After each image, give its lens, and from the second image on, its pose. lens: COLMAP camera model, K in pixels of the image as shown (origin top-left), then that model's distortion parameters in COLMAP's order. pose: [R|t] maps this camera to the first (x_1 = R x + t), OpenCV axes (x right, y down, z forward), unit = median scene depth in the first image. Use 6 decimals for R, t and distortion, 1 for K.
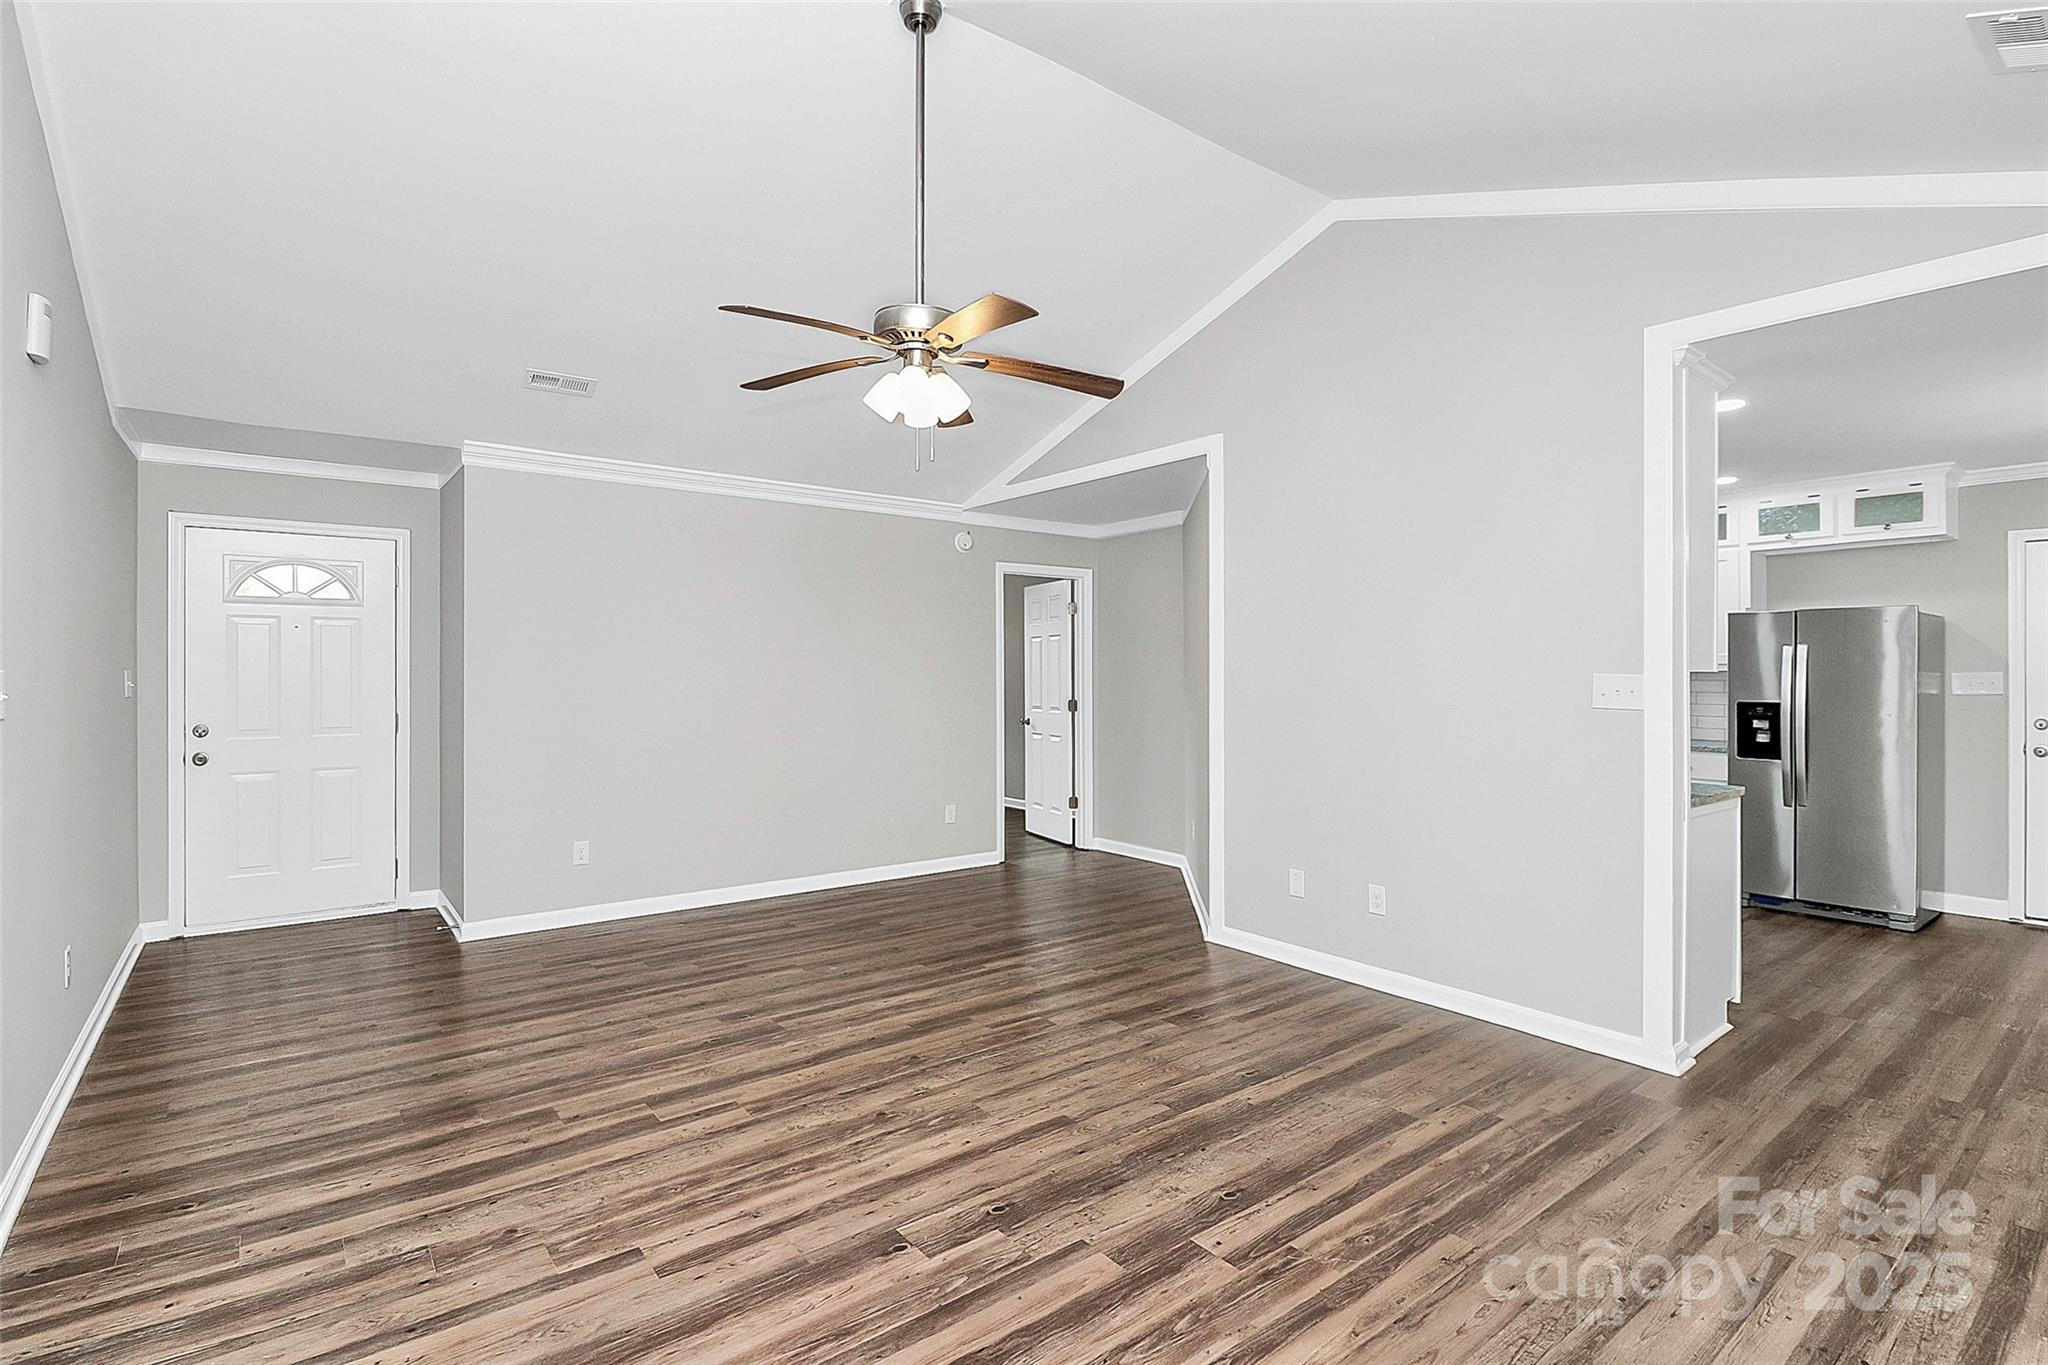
lens RADIAL K [[972.8, 0, 1015.4], [0, 972.8, 676.3], [0, 0, 1]] dist [0.003563, -0.010168]
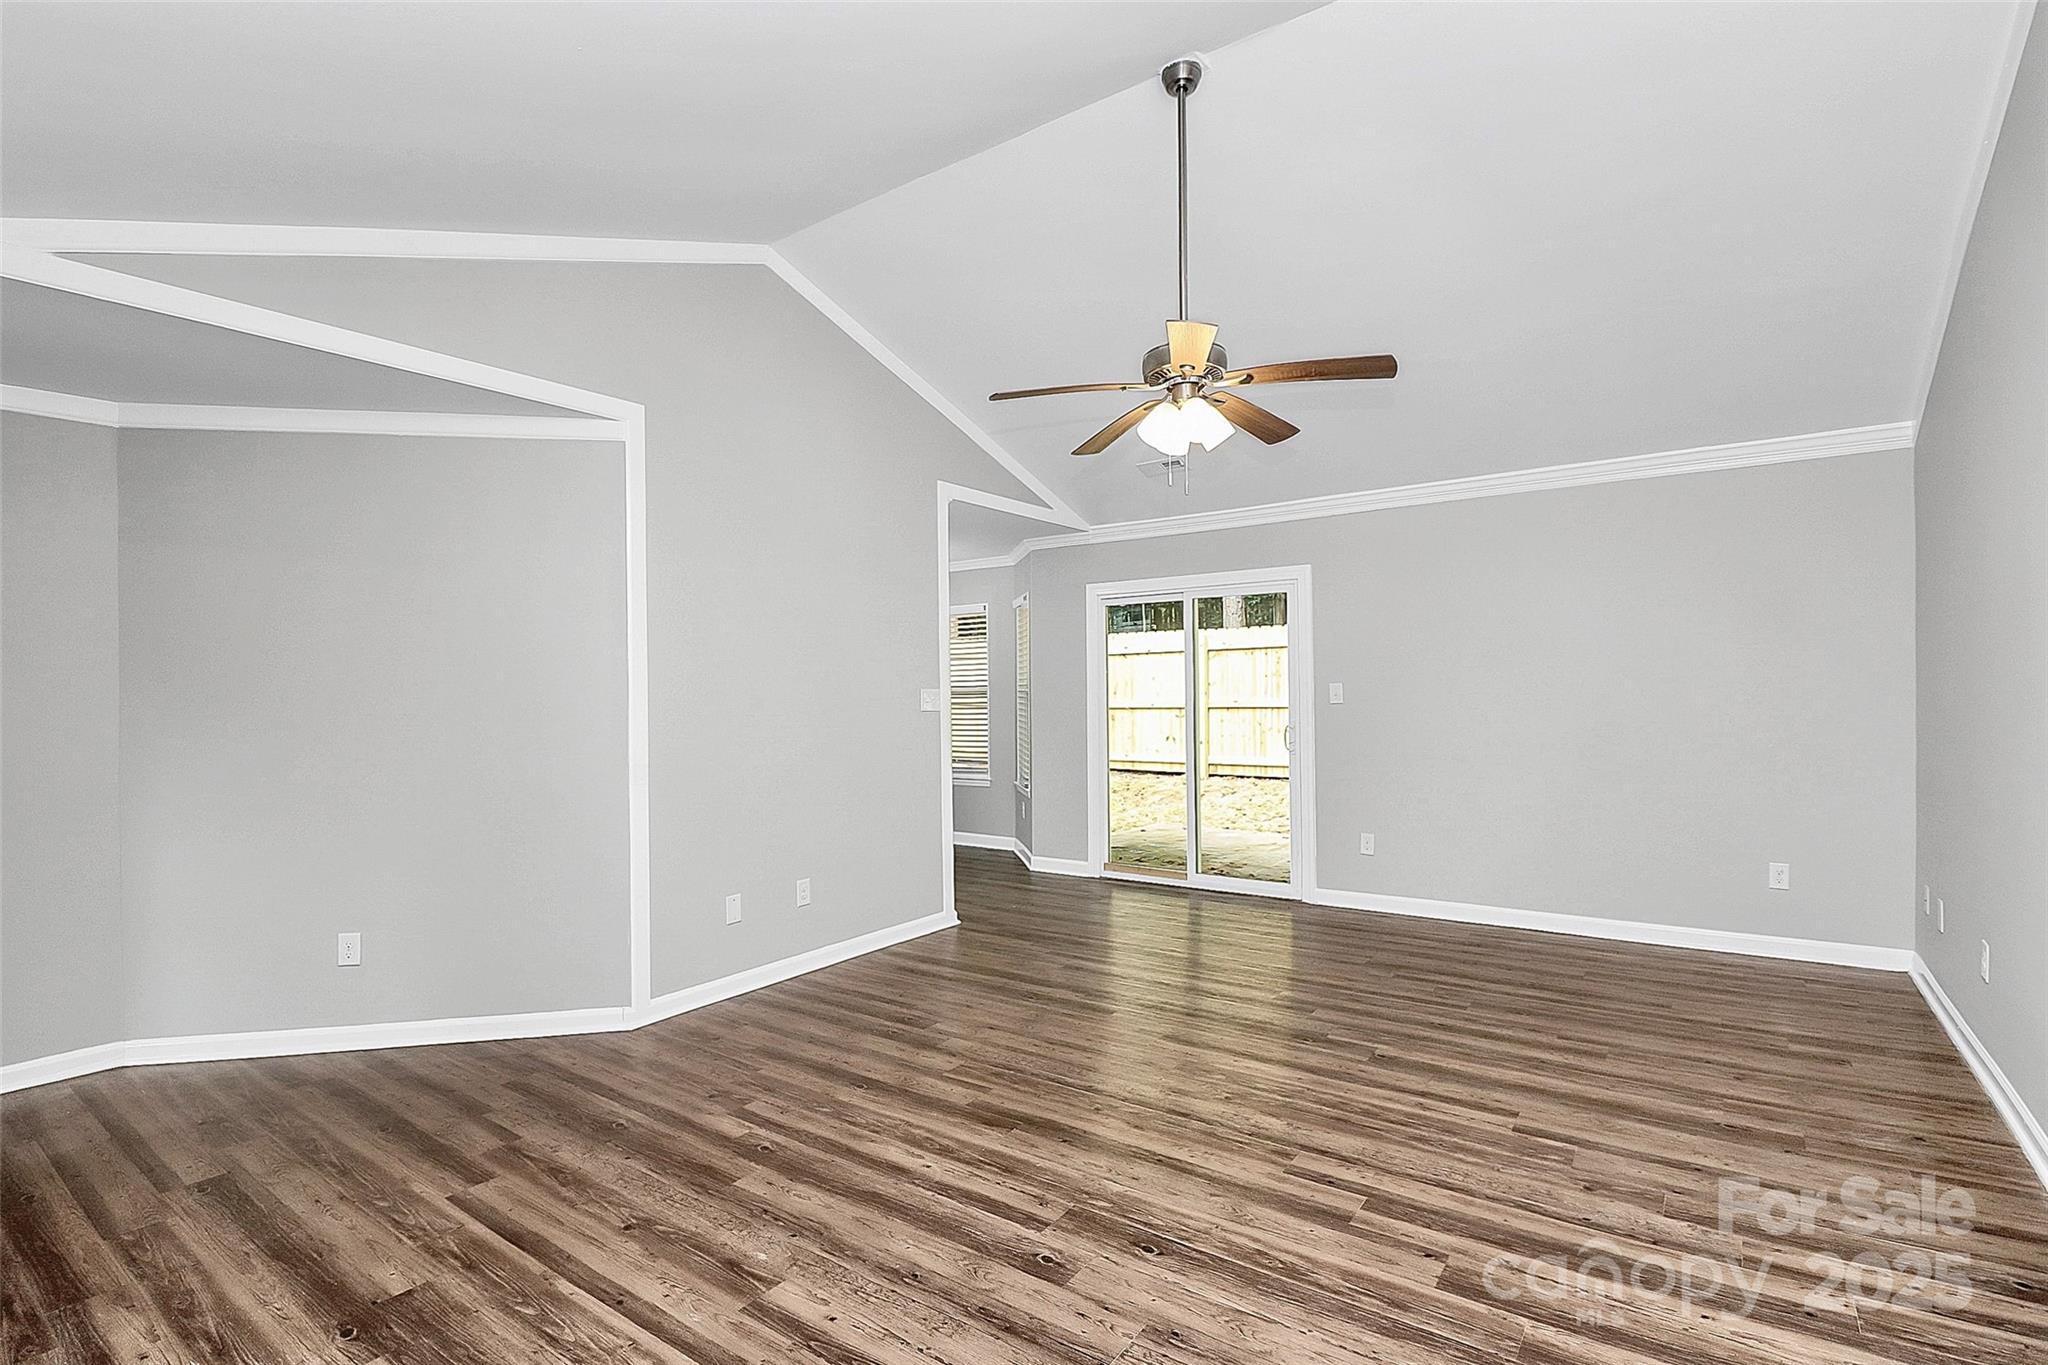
lens RADIAL K [[991.7, 0, 1024.0], [0, 991.7, 682.5], [0, 0, 1]] dist [0.001045, -0.018405]
pose [[-0.303271, 0.012077, 0.952828, -1.065331], [0.020875, 0.999764, -0.006027, 0.001641], [-0.952676, 0.018062, -0.303451, 1.482691]]
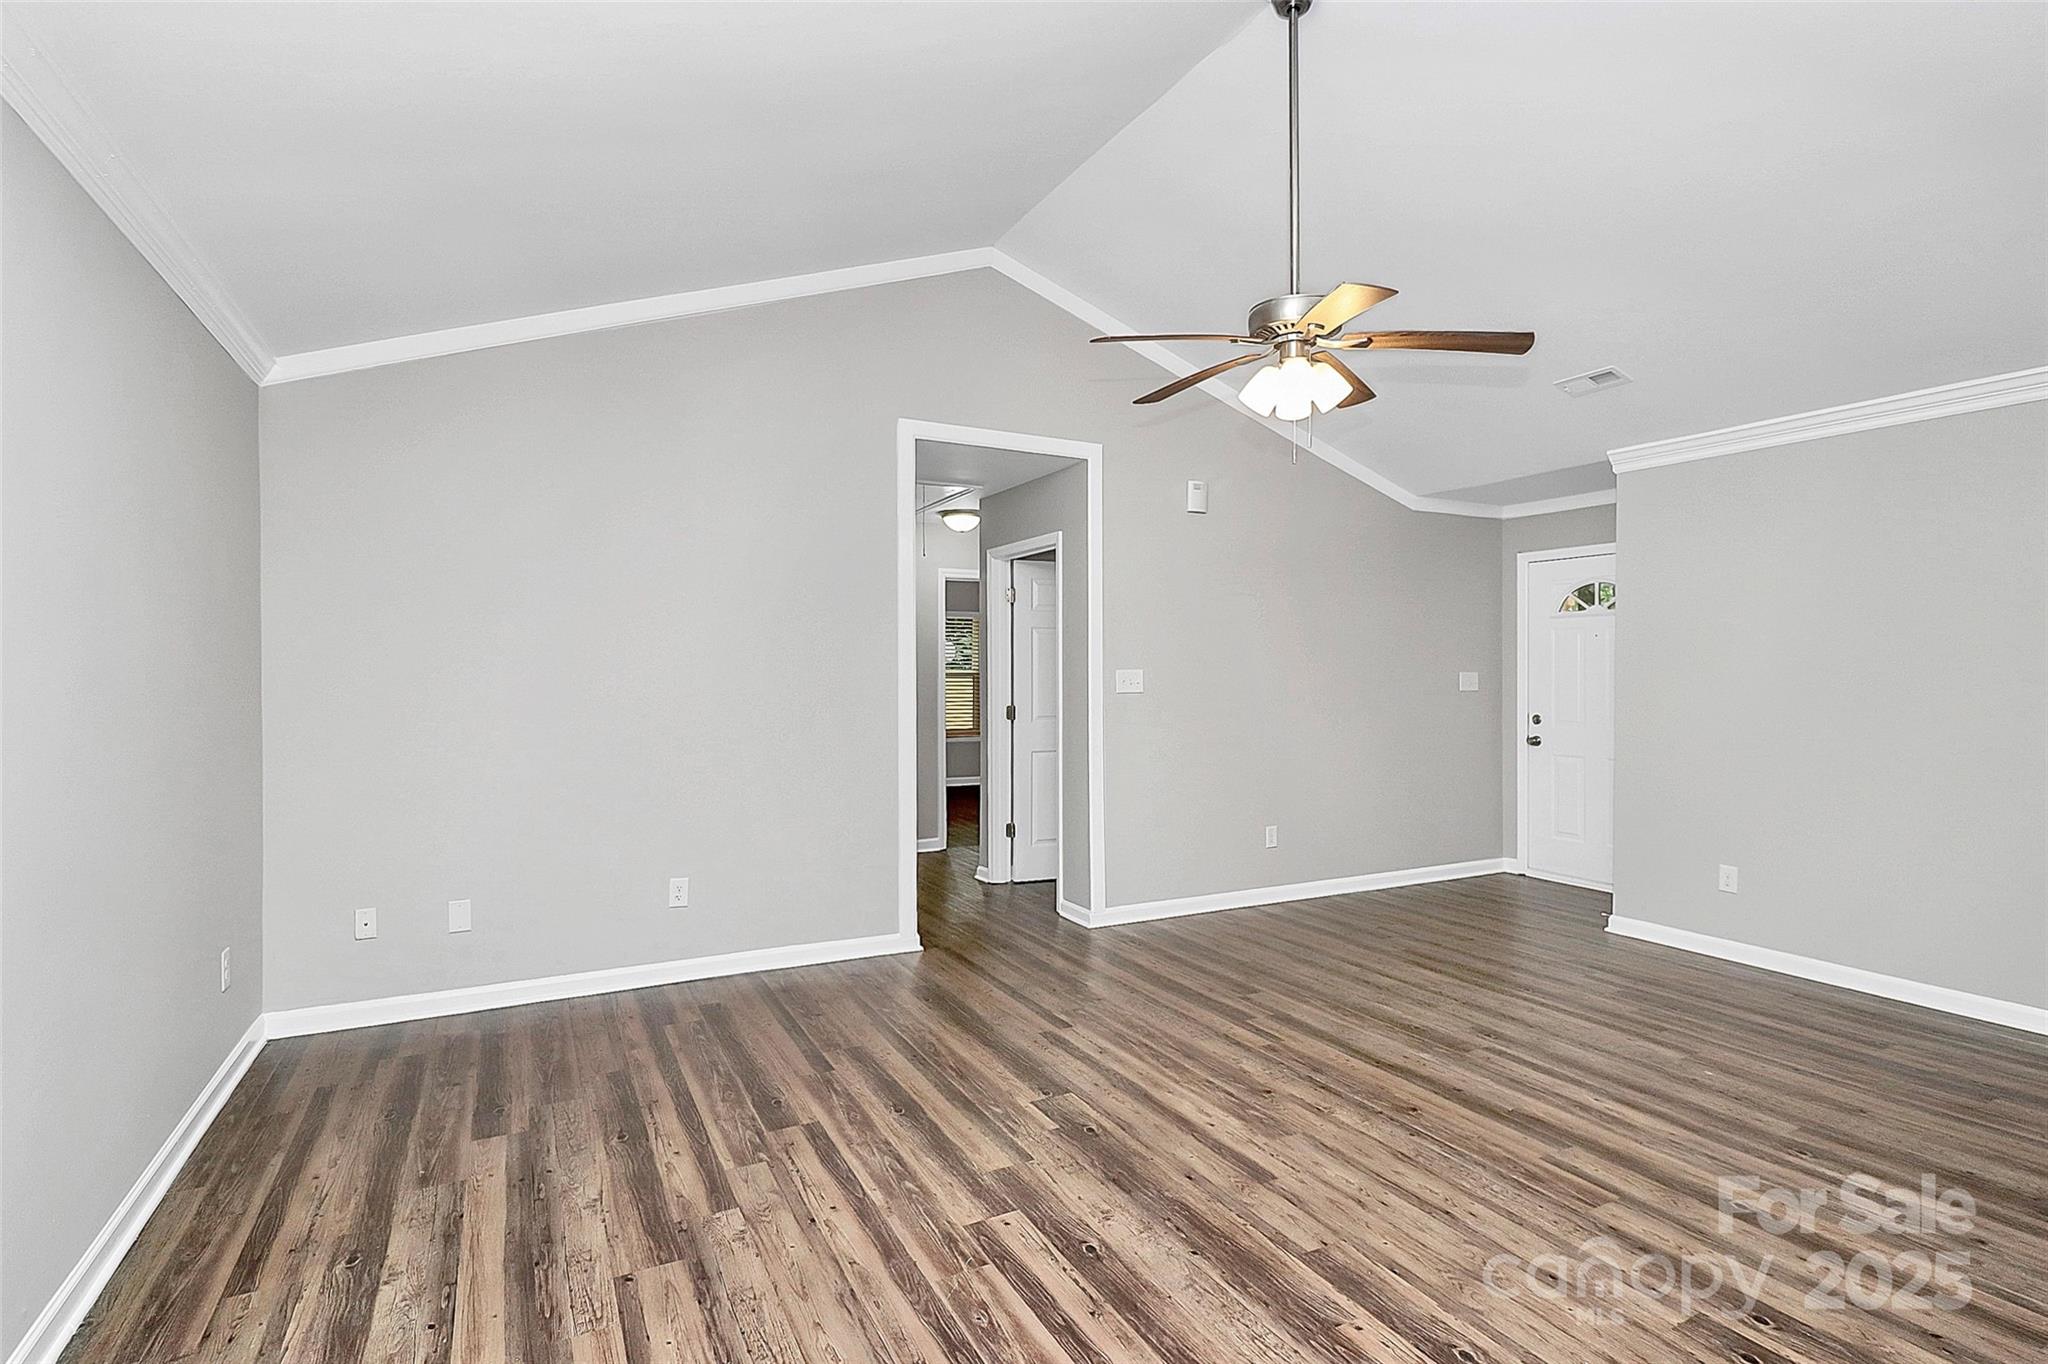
lens RADIAL K [[972.8, 0, 1015.4], [0, 972.8, 675.8], [0, 0, 1]] dist [0.003563, -0.010168]
pose [[-0.173016, -0.000716, -0.984919, 0.906875], [-0.008677, 0.999962, 0.000797, 0.006210], [0.984881, 0.008684, -0.173016, 0.883282]]
